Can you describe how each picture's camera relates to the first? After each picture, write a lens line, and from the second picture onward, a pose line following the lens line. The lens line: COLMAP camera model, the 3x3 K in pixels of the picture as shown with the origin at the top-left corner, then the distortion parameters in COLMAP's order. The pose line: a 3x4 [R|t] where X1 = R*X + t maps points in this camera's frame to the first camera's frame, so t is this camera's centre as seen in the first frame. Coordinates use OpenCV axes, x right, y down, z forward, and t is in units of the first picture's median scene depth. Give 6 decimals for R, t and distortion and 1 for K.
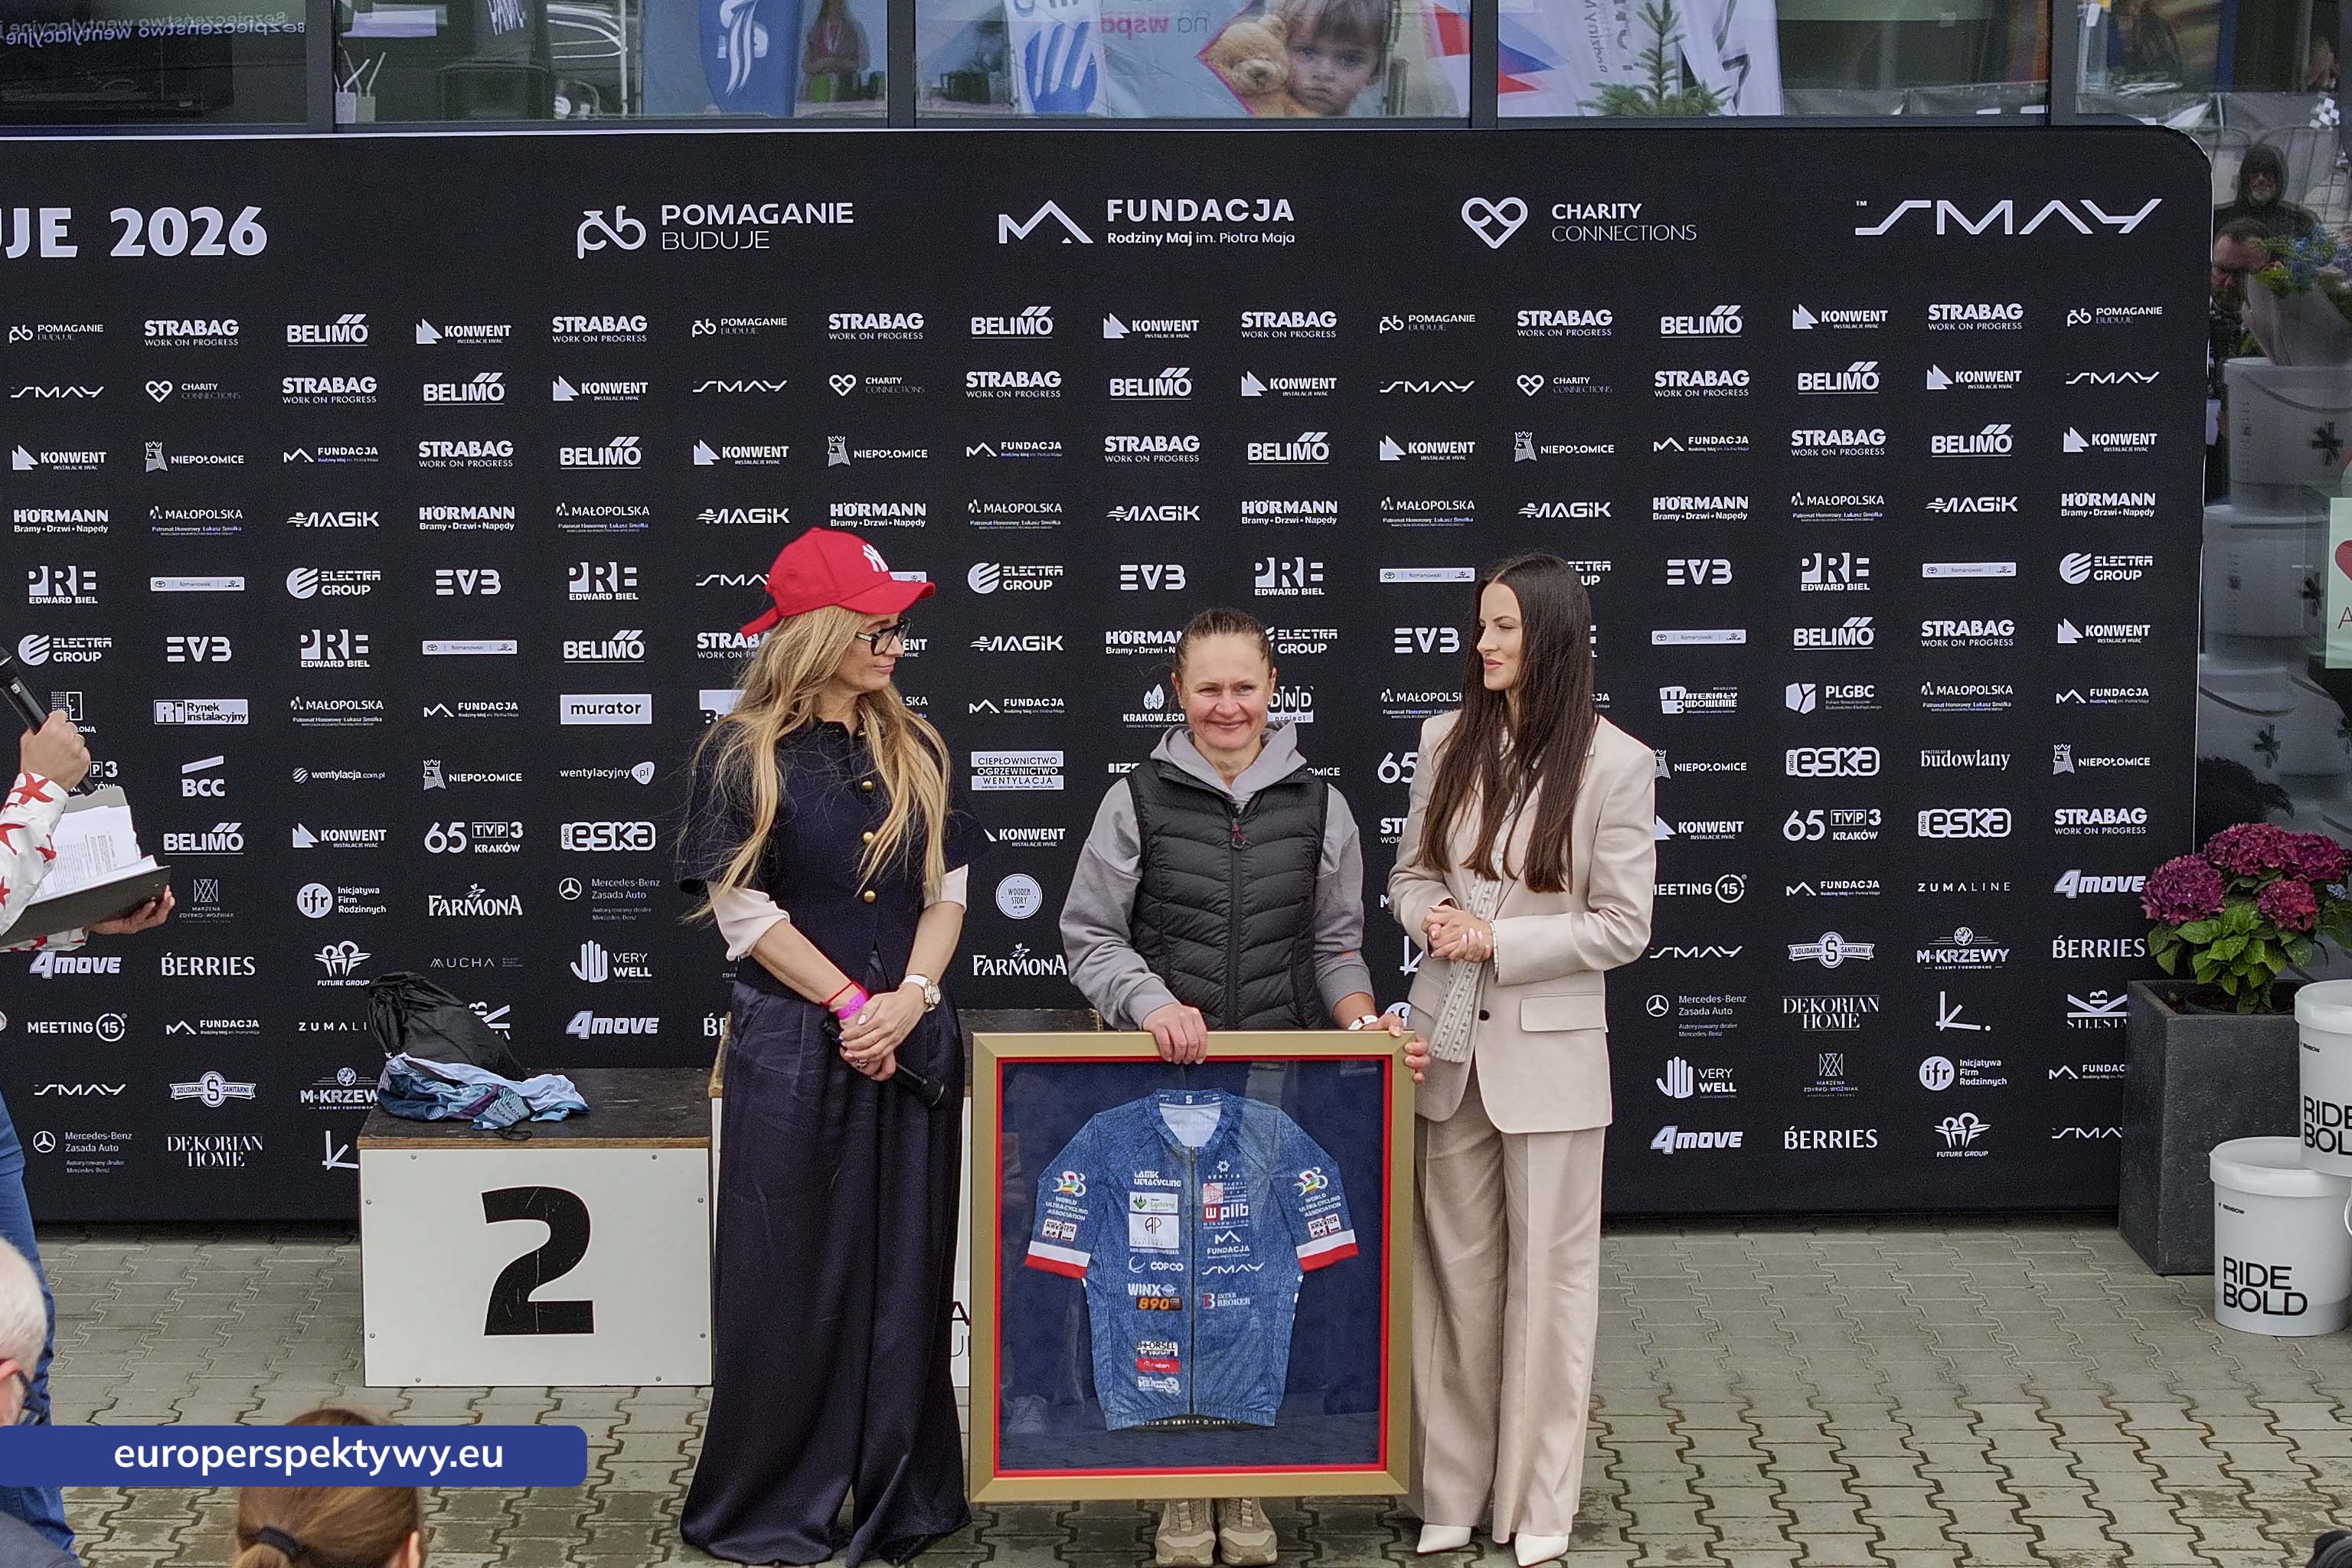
lens RADIAL K [[6641.9, 0, 1093.1], [0, 6641.9, 740.8], [0, 0, 1]] dist [-0.167602, 0.000000]
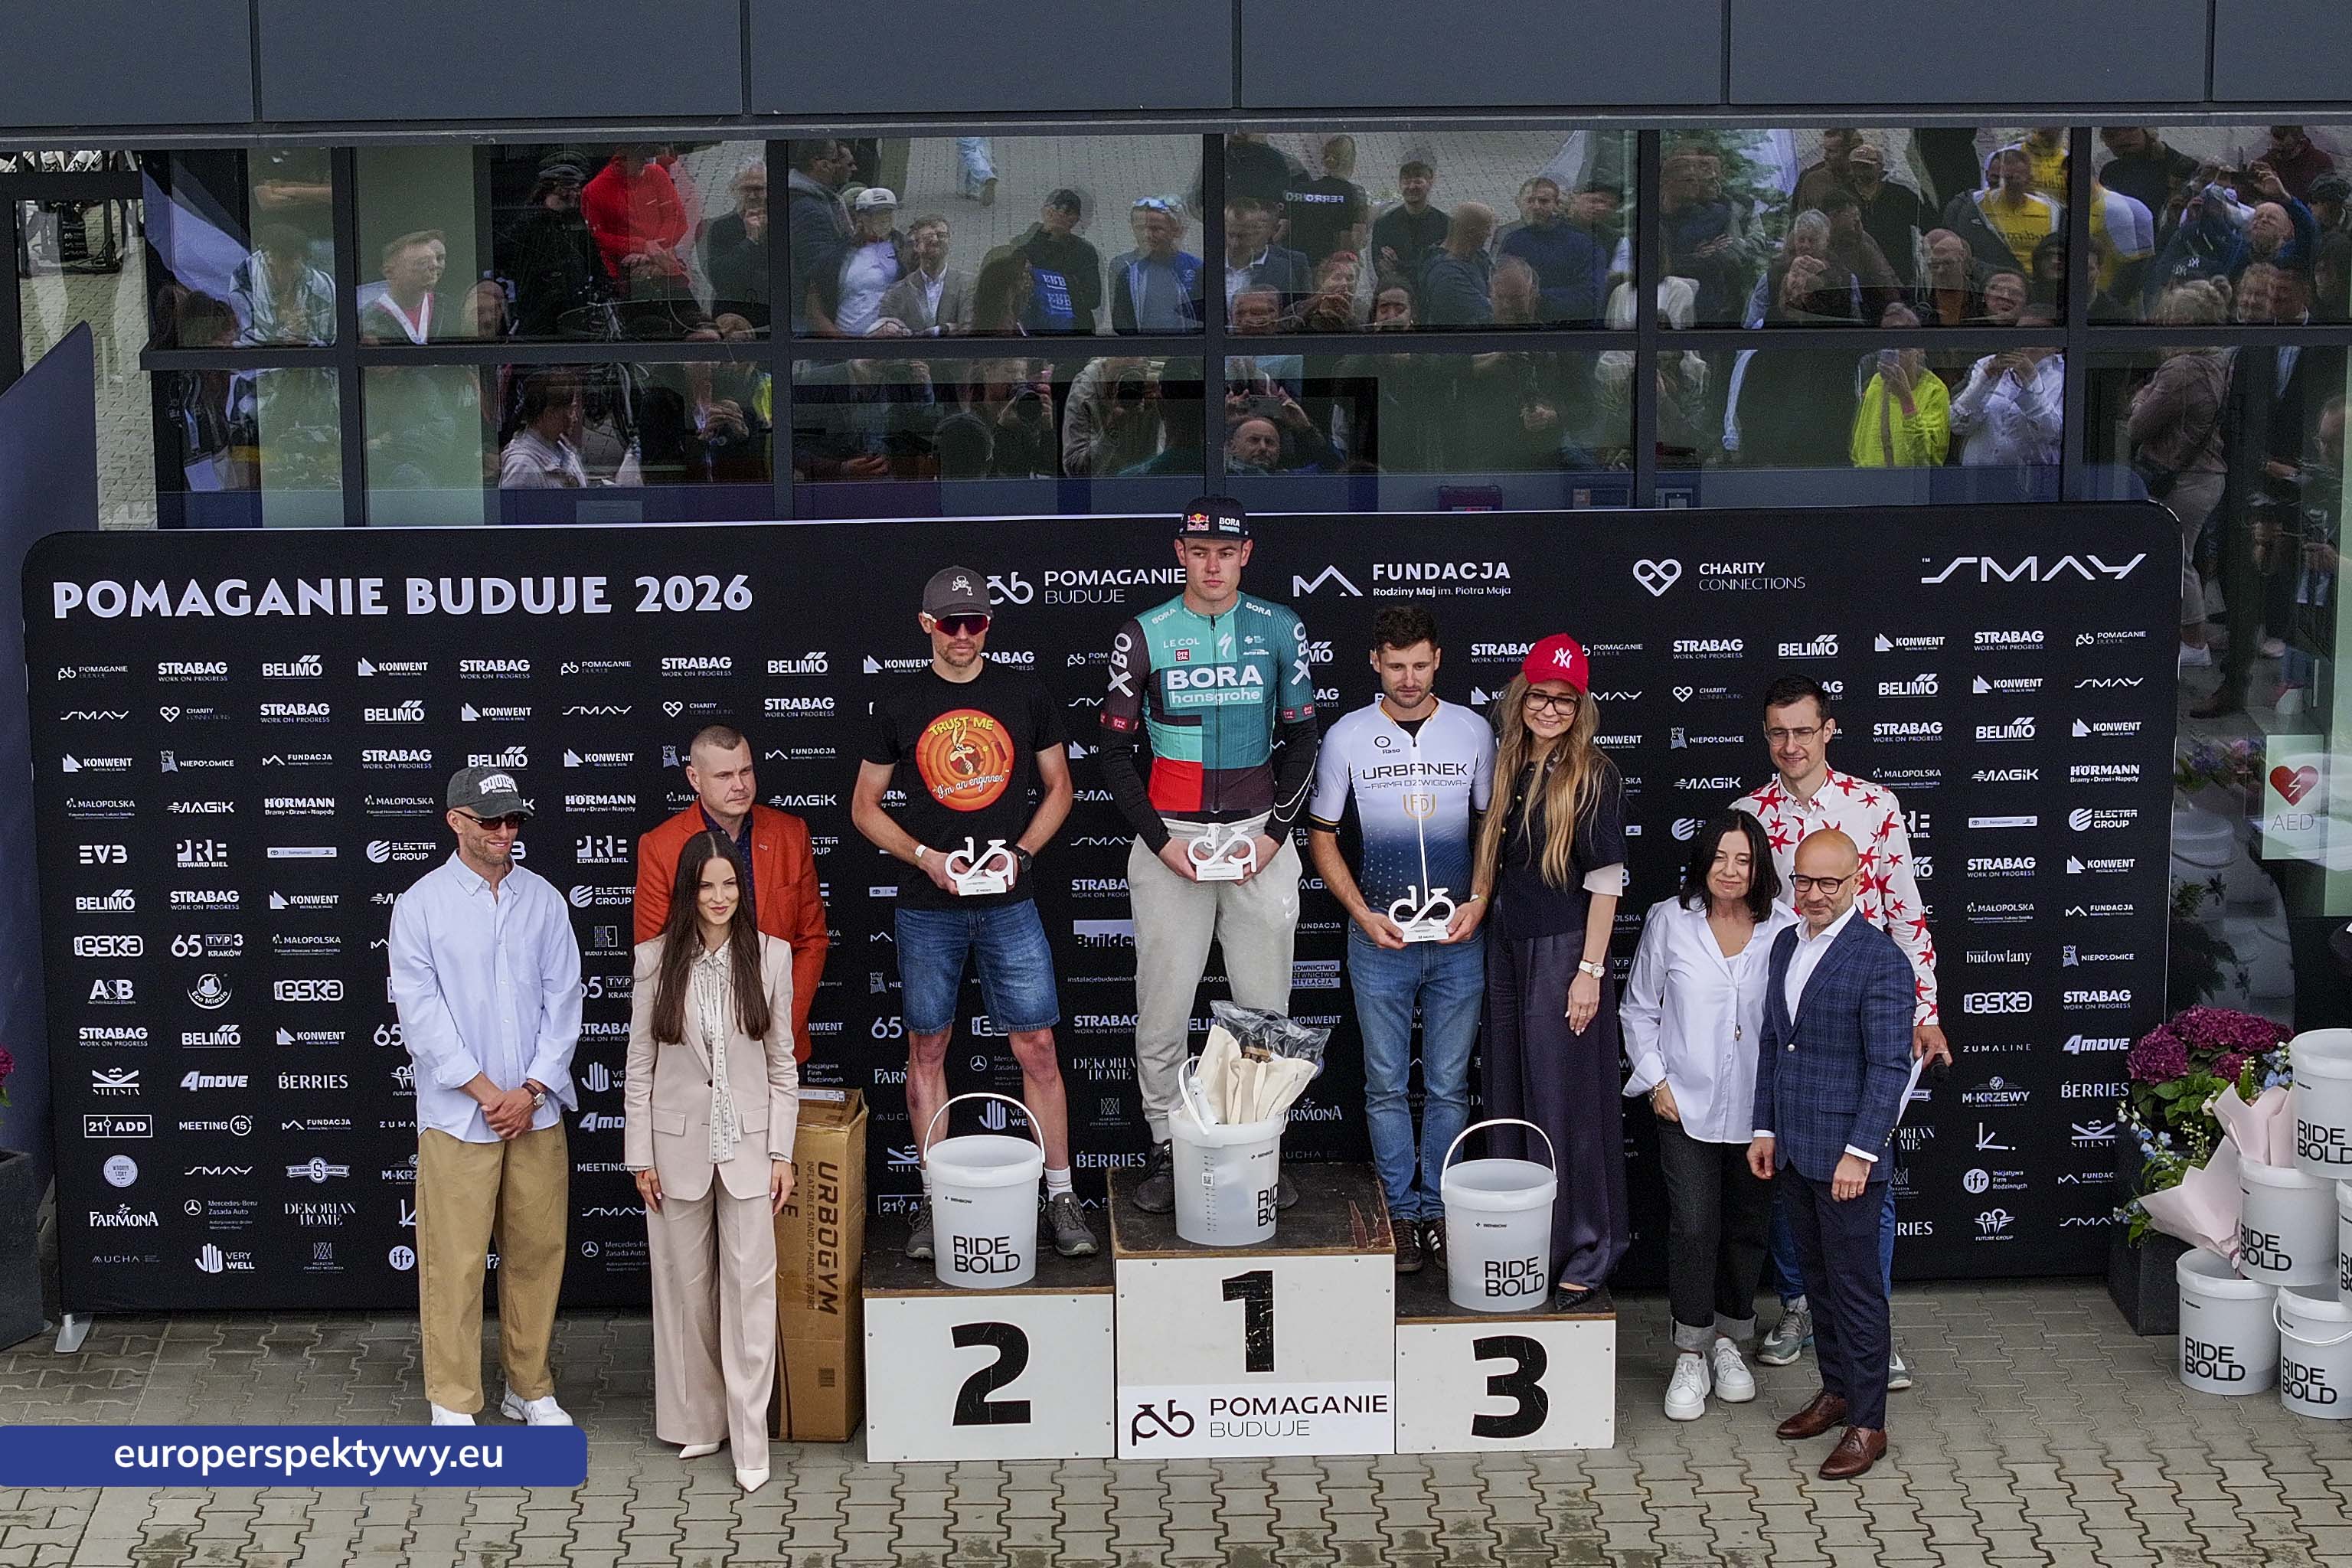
lens RADIAL K [[6641.9, 0, 1086.5], [0, 6641.9, 910.8], [0, 0, 1]] dist [-0.167602, 0.000000]
pose [[0.999848, -0.012250, 0.012387, -0.073987], [0.010743, 0.993296, 0.115097, -0.167617], [-0.013714, -0.114946, 0.993277, -0.356408]]
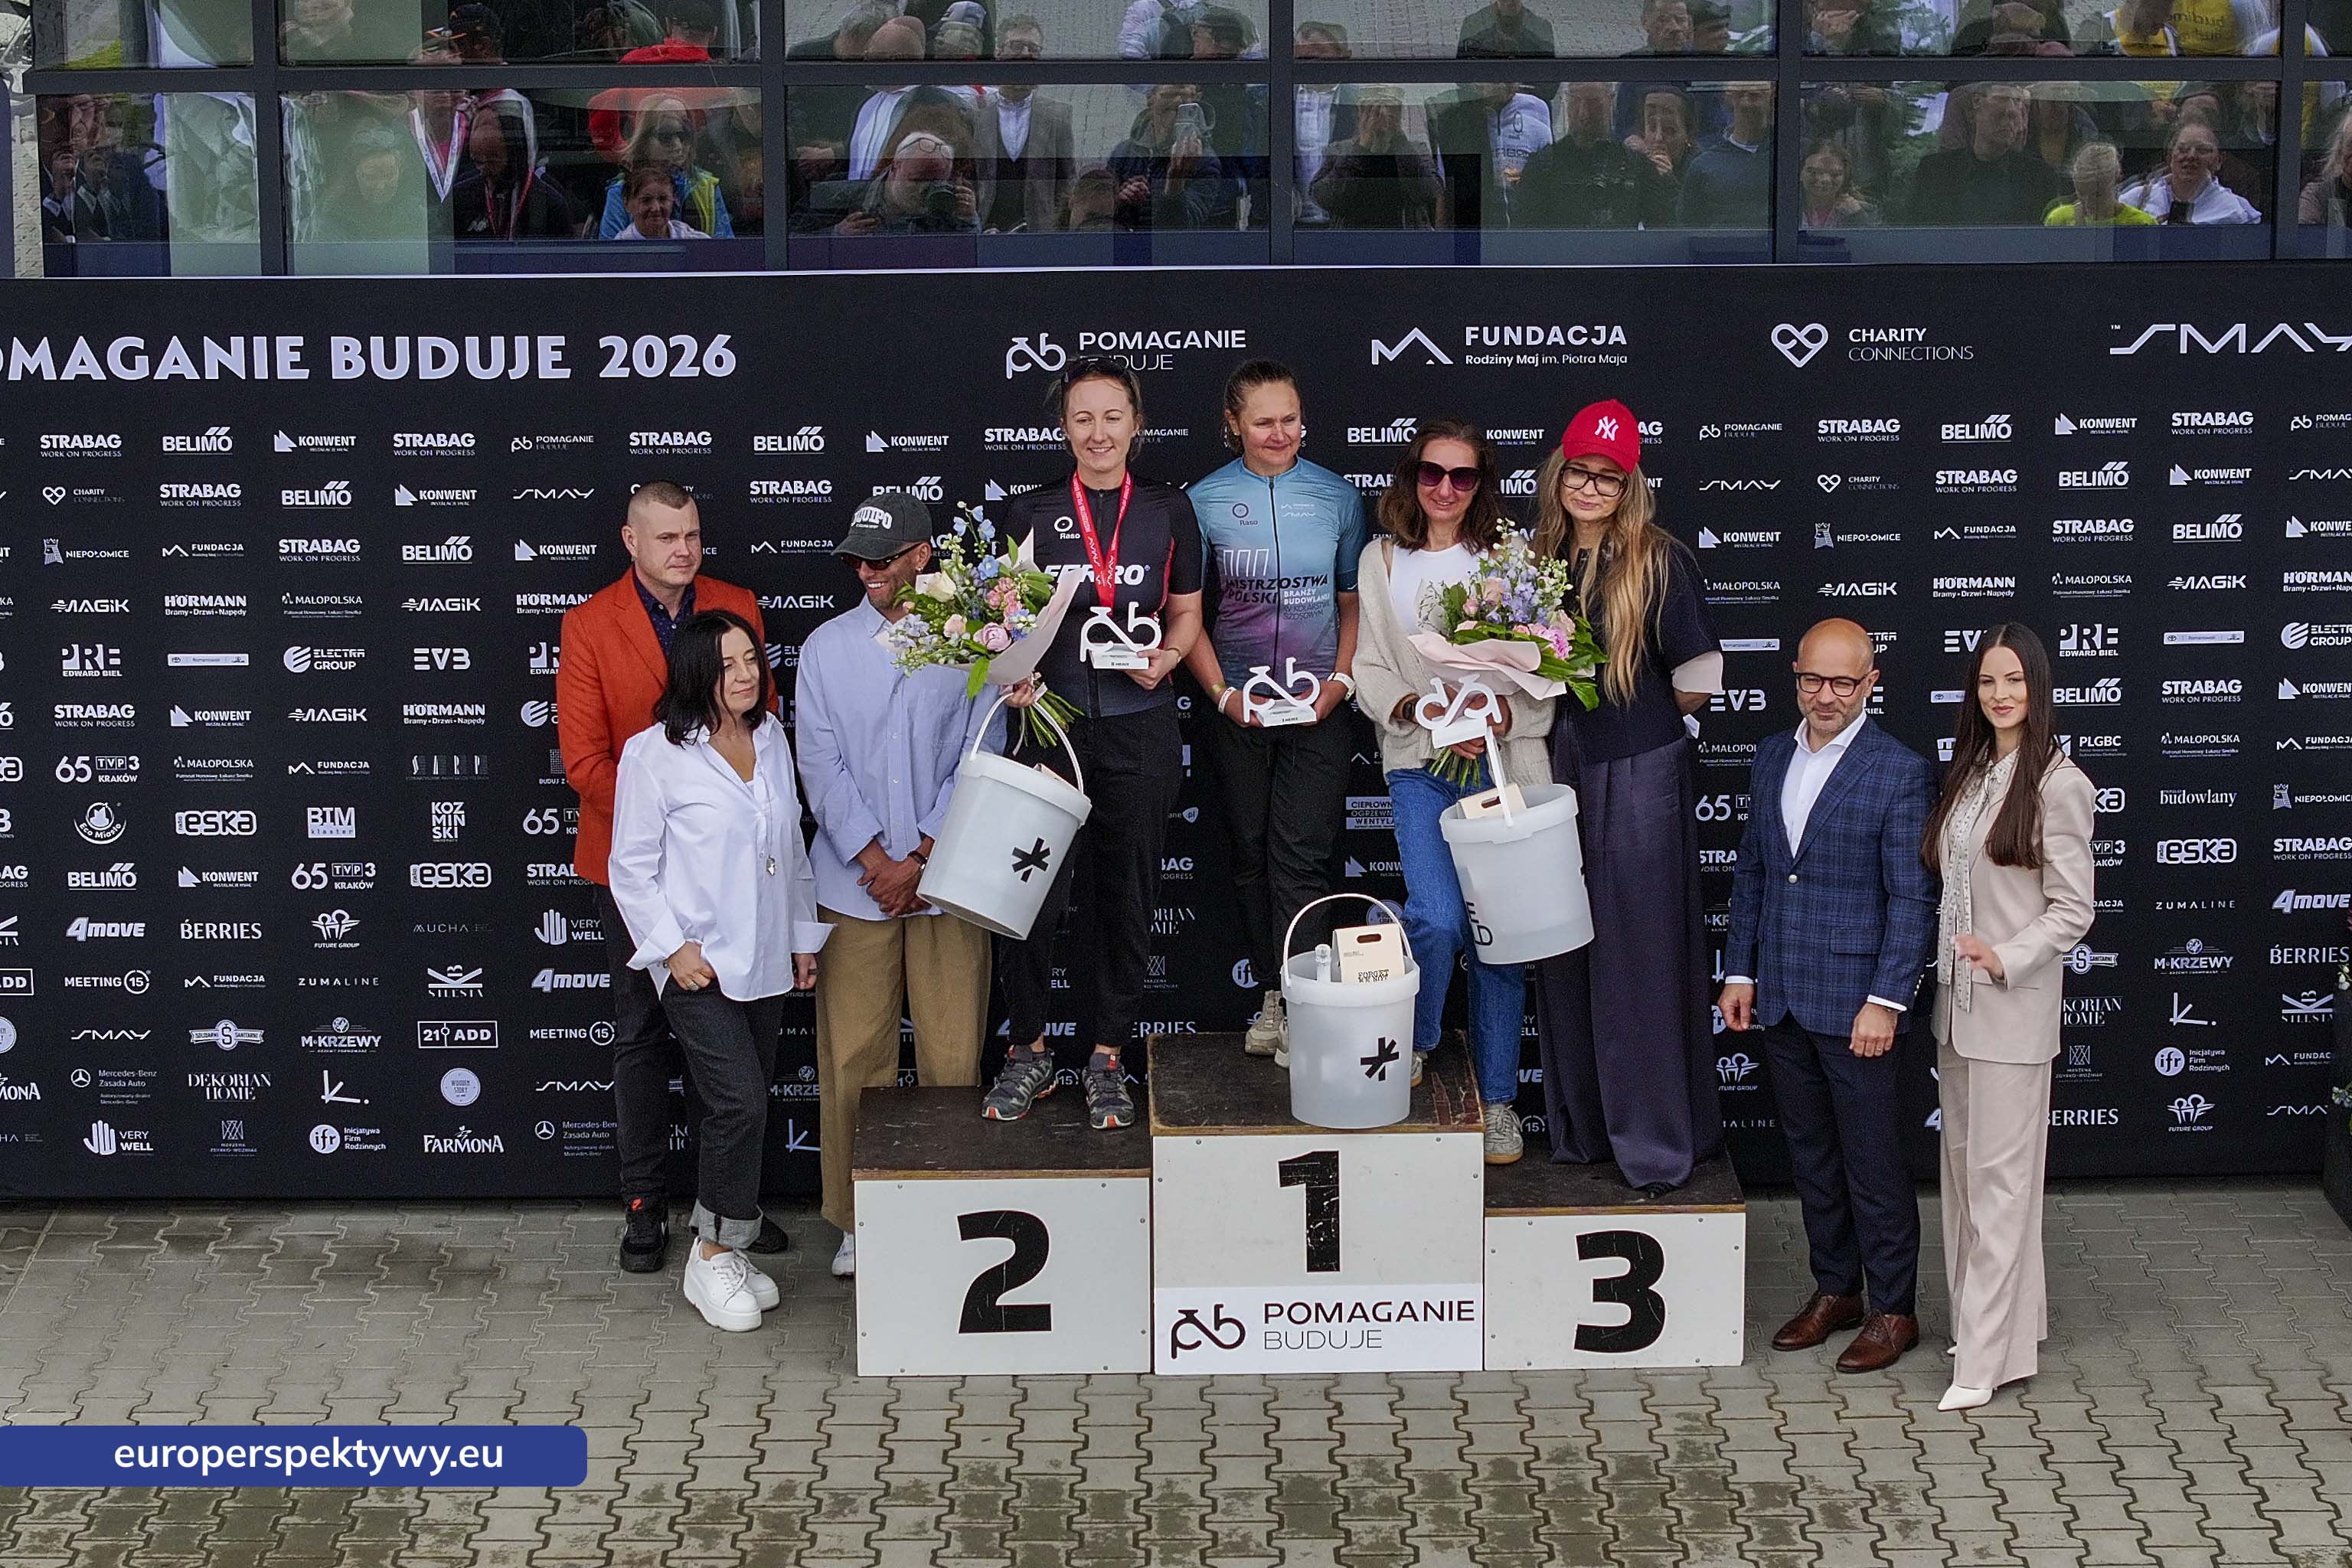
lens RADIAL K [[6641.9, 0, 1231.1], [0, 6641.9, 817.8], [0, 0, 1]] dist [-0.167602, 0.000000]
pose [[0.999907, -0.005478, 0.012501, -0.053450], [0.004204, 0.995002, 0.099765, -0.111614], [-0.012985, -0.099703, 0.994932, -0.157725]]
